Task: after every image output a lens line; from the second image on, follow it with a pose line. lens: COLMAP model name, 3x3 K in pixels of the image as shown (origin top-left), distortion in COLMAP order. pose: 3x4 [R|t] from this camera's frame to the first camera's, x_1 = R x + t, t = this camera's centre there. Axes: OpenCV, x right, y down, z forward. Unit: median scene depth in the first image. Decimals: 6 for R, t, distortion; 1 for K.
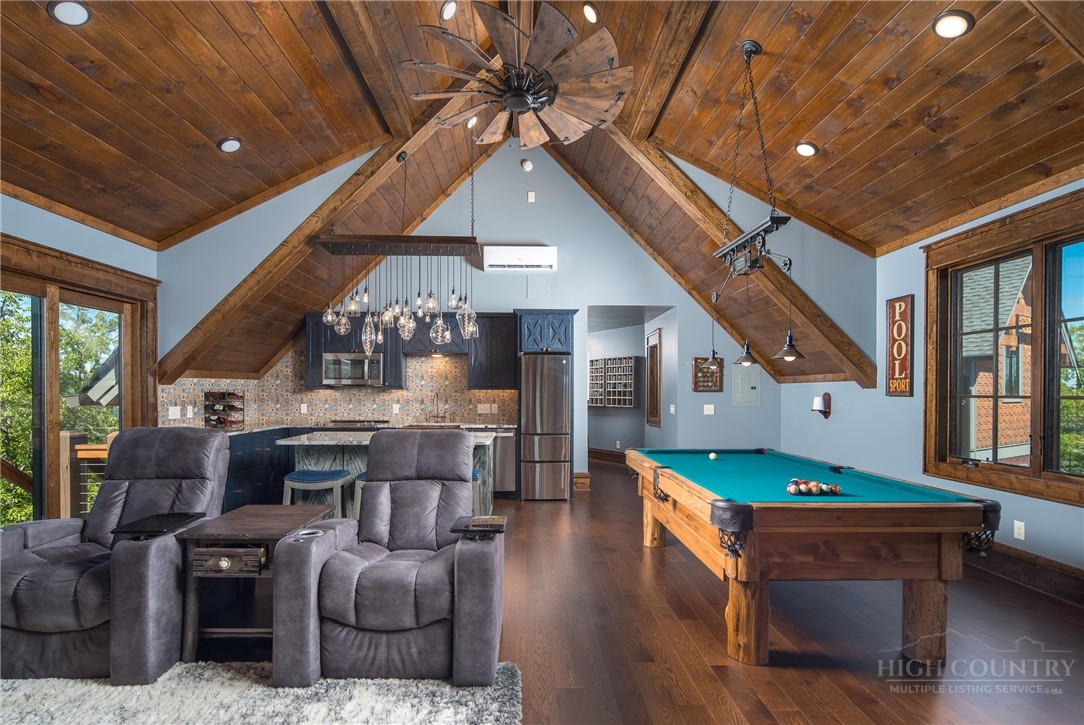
lens RADIAL K [[535.5, 0, 530.7], [0, 535.5, 395.0], [0, 0, 1]] dist [0.003248, -0.003834]
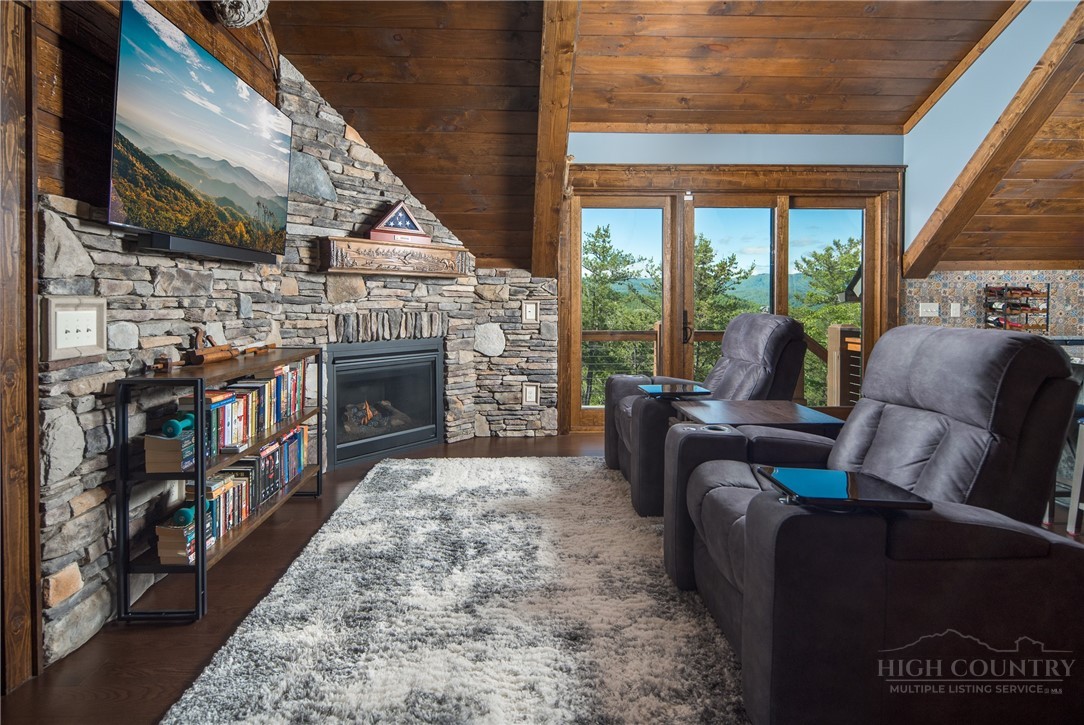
lens RADIAL K [[535.5, 0, 528.6], [0, 535.5, 310.2], [0, 0, 1]] dist [0.003248, -0.003834]
pose [[0.025137, 0.014280, -0.999582, 0.198896], [-0.006910, 0.999877, 0.014111, 0.024461], [0.999660, 0.006552, 0.025233, 0.303160]]
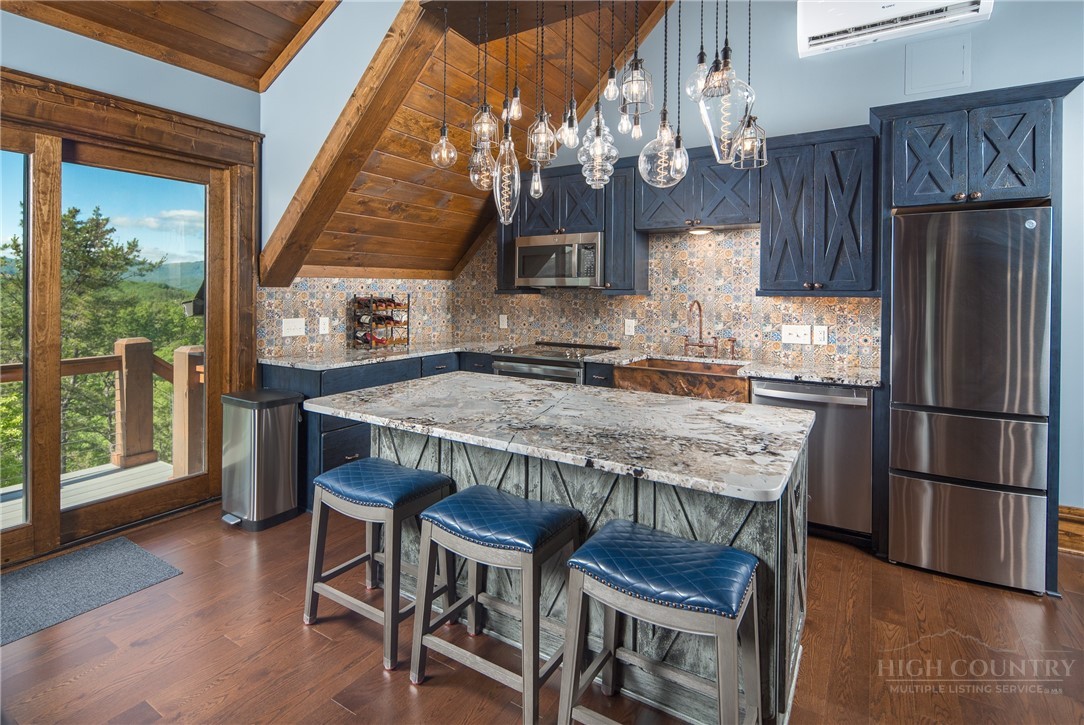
lens RADIAL K [[535.5, 0, 532.9], [0, 535.5, 293.8], [0, 0, 1]] dist [0.003248, -0.003834]
pose [[0.839422, 0.005606, -0.543451, -0.028421], [-0.008484, 0.999960, -0.002789, -0.010603], [0.543413, 0.006952, 0.839436, 0.566111]]
